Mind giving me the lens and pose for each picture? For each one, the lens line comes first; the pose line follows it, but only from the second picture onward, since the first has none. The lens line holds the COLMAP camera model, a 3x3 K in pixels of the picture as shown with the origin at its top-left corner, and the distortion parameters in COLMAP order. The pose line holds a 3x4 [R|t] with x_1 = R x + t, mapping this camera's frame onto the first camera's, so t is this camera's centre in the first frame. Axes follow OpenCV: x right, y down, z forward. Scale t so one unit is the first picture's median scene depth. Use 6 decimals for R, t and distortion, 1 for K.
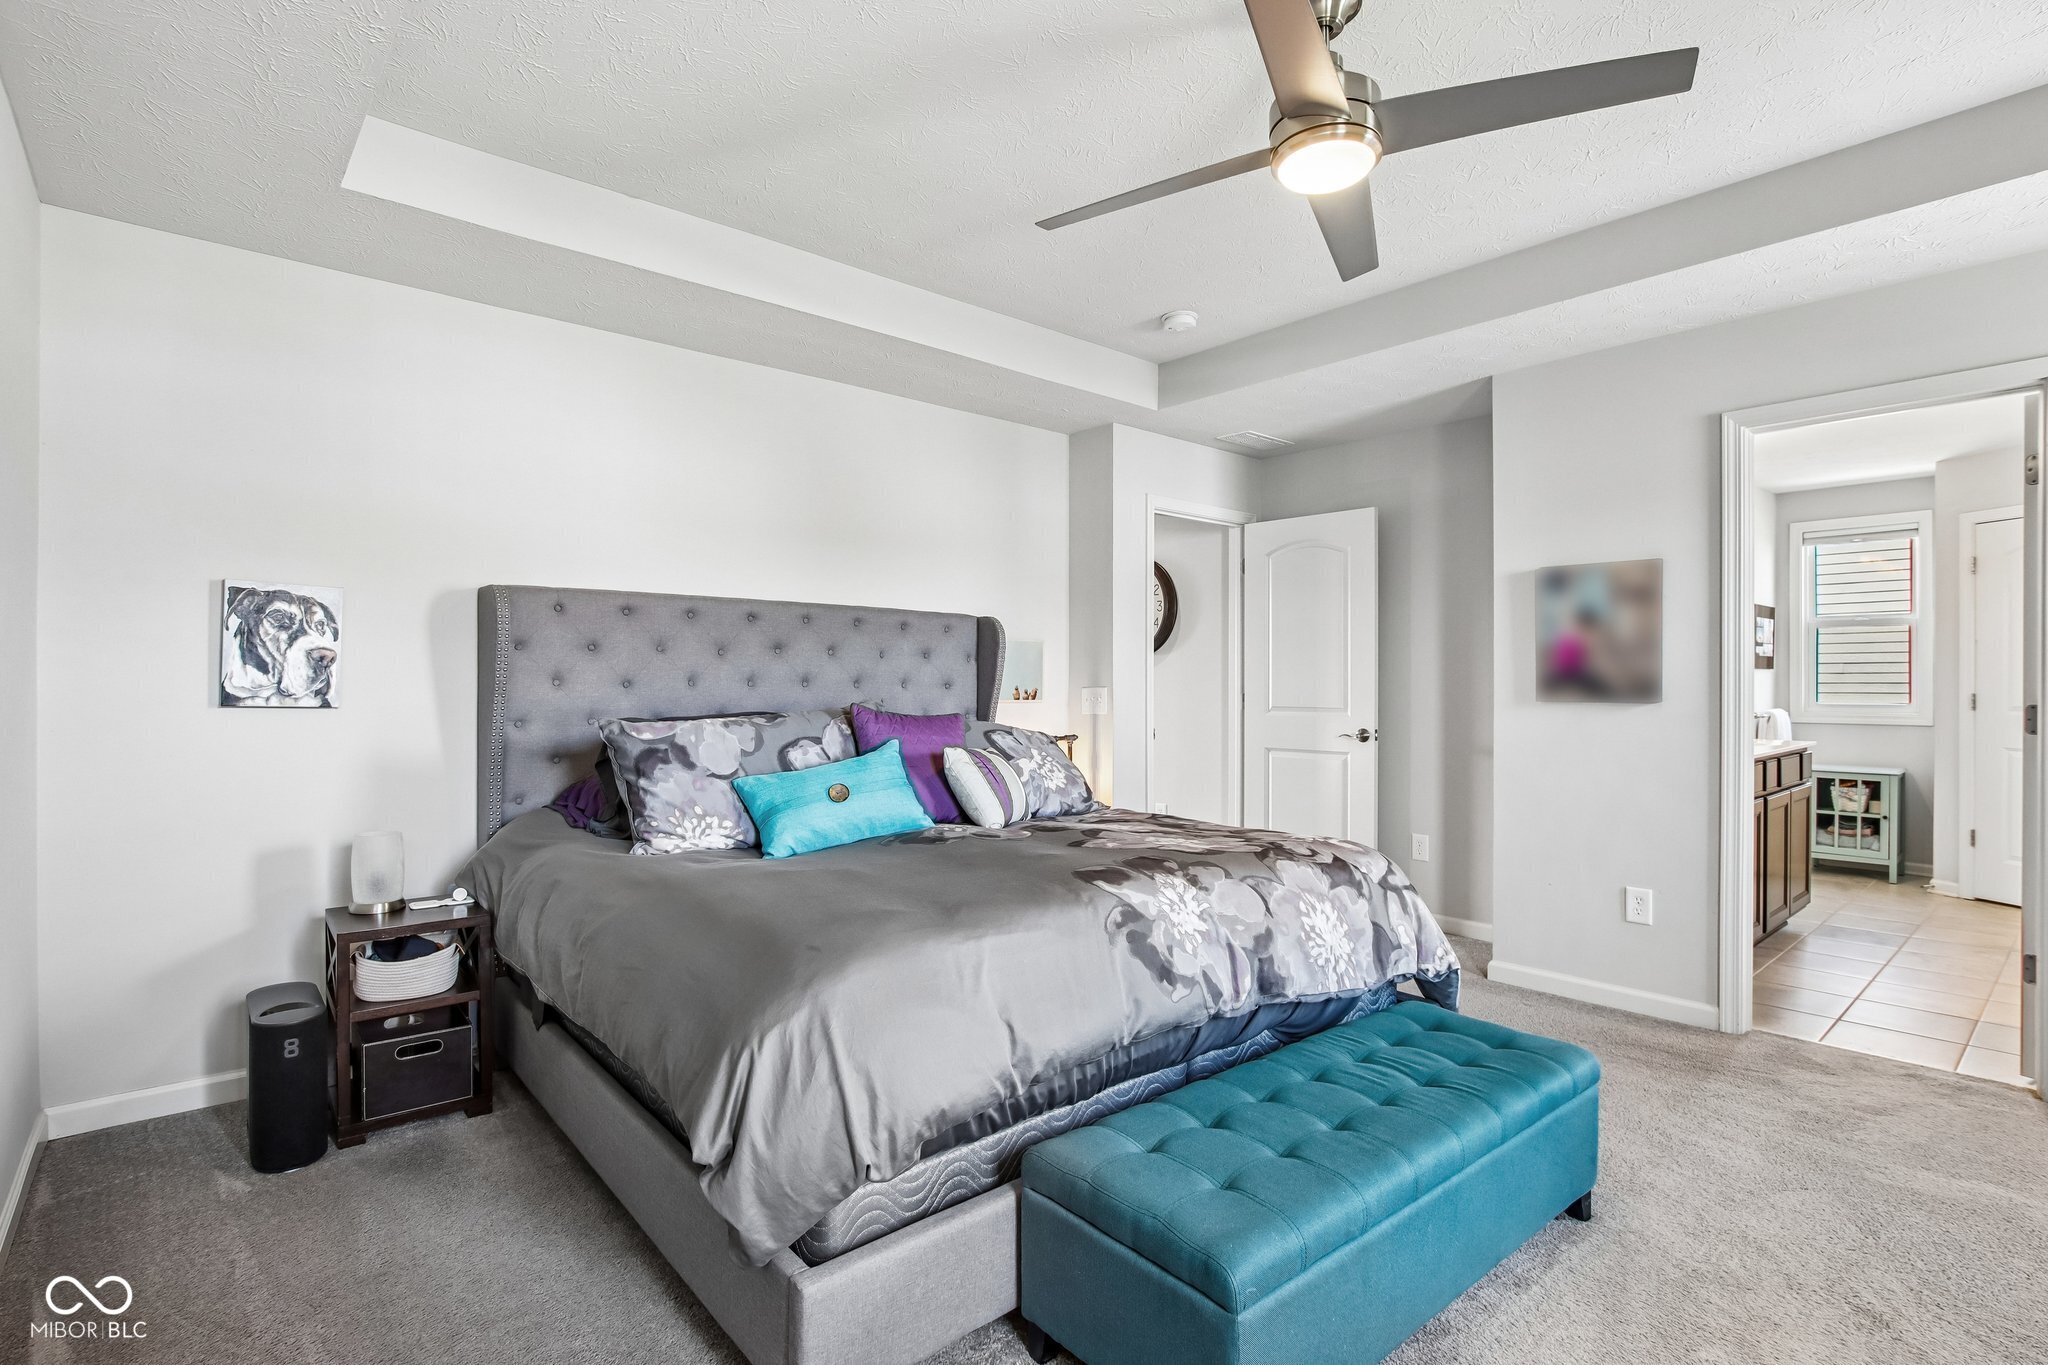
lens RADIAL K [[951.9, 0, 1027.4], [0, 951.9, 679.2], [0, 0, 1]] dist [-0.015029, 0.000130]
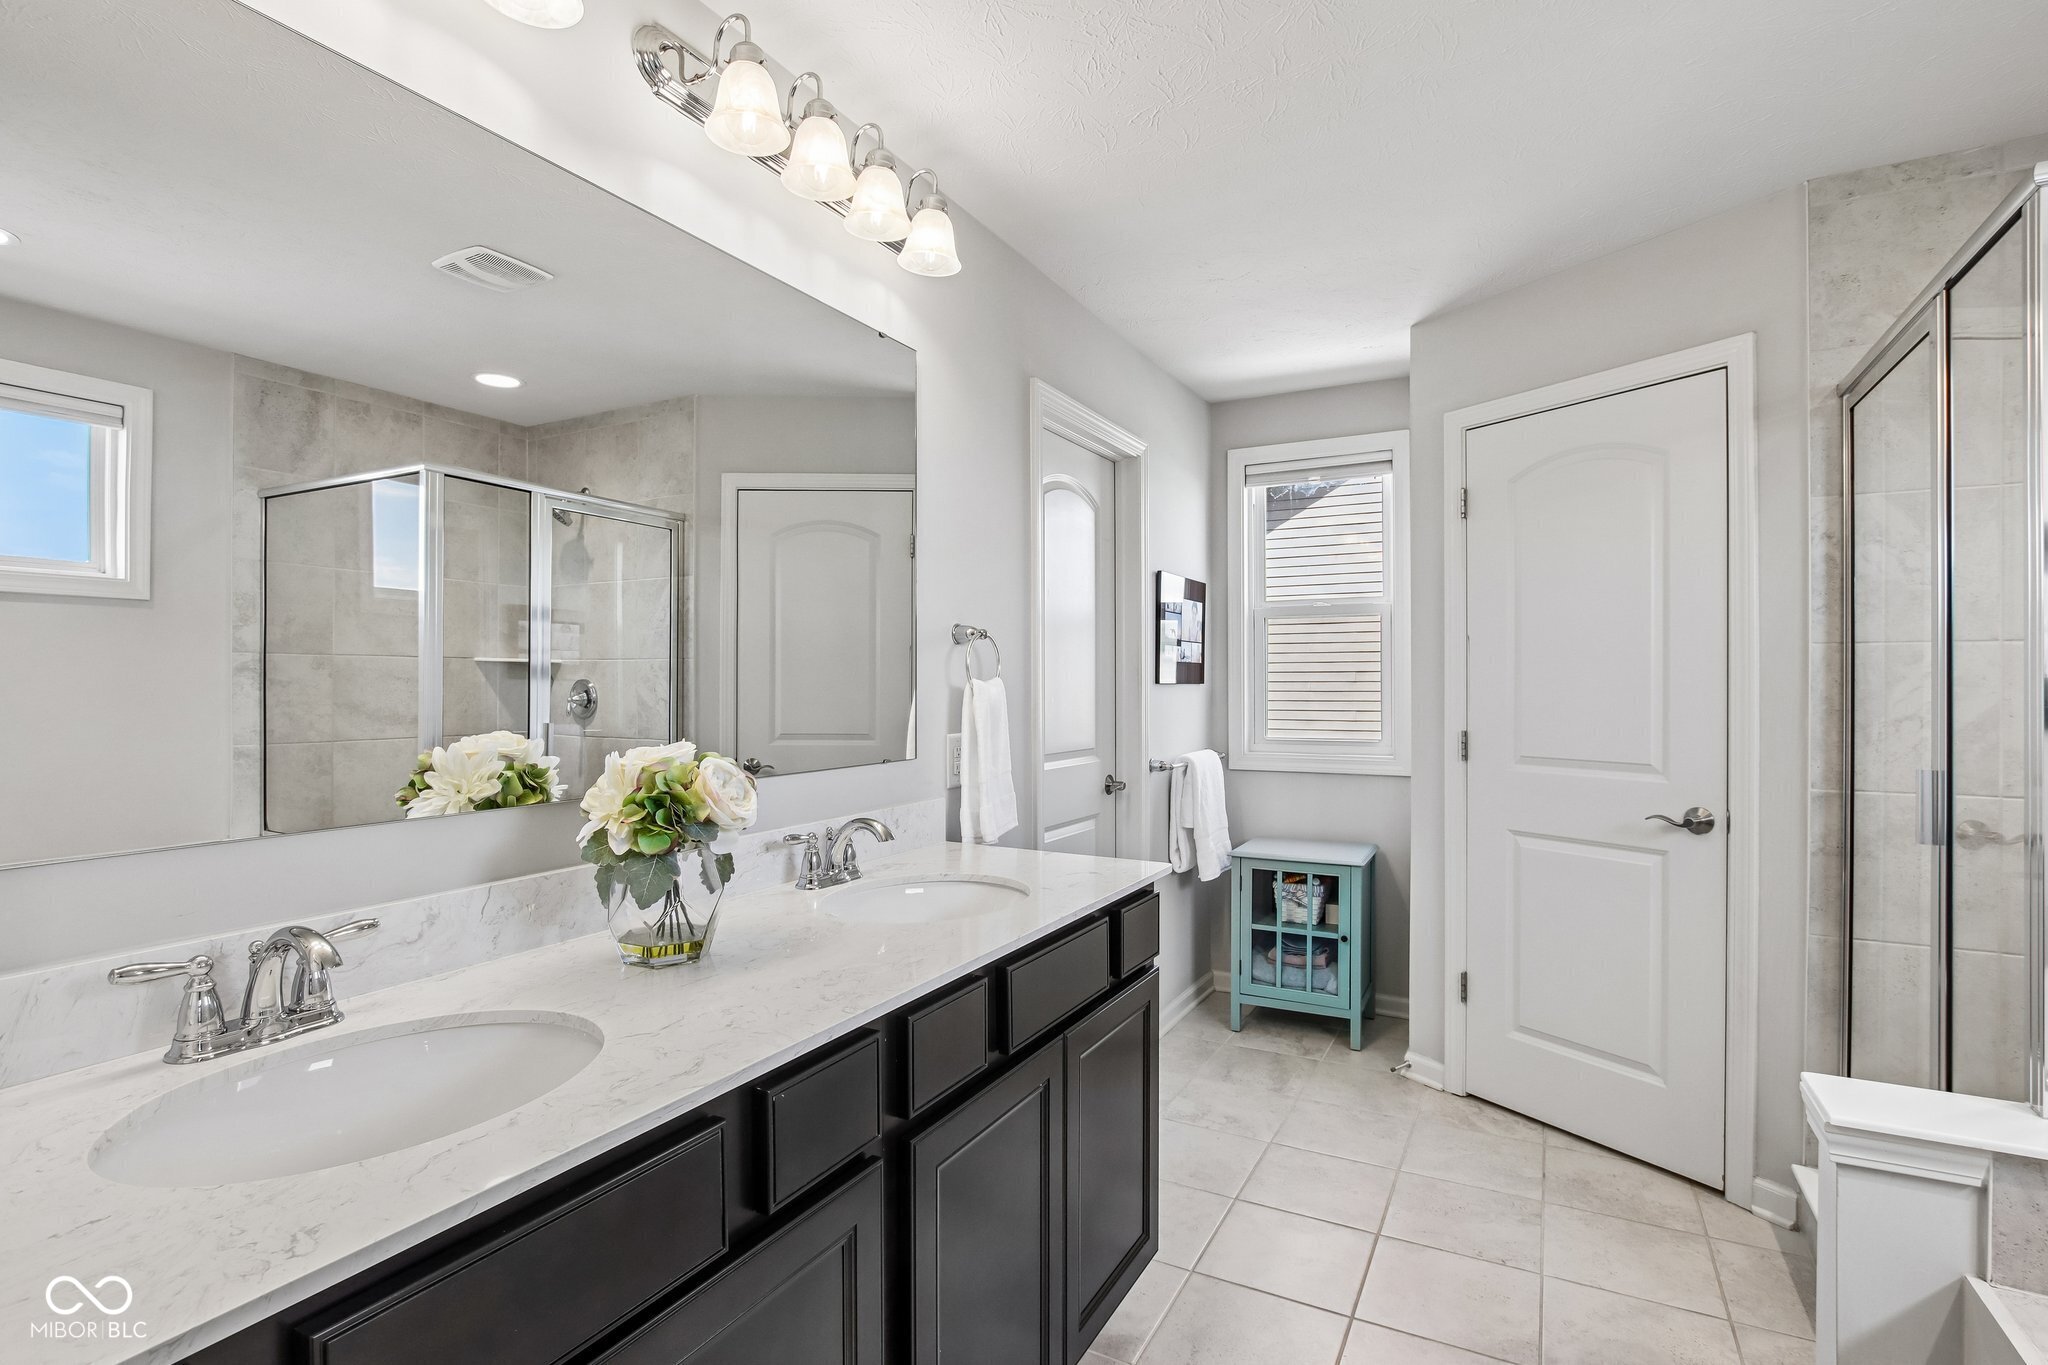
lens RADIAL K [[951.9, 0, 1030.9], [0, 951.9, 684.1], [0, 0, 1]] dist [-0.015029, 0.000130]
pose [[0.927783, -0.003066, 0.373108, 0.497660], [0.002978, 0.999995, 0.000814, -0.012375], [-0.373108, 0.000356, 0.927788, 0.509360]]
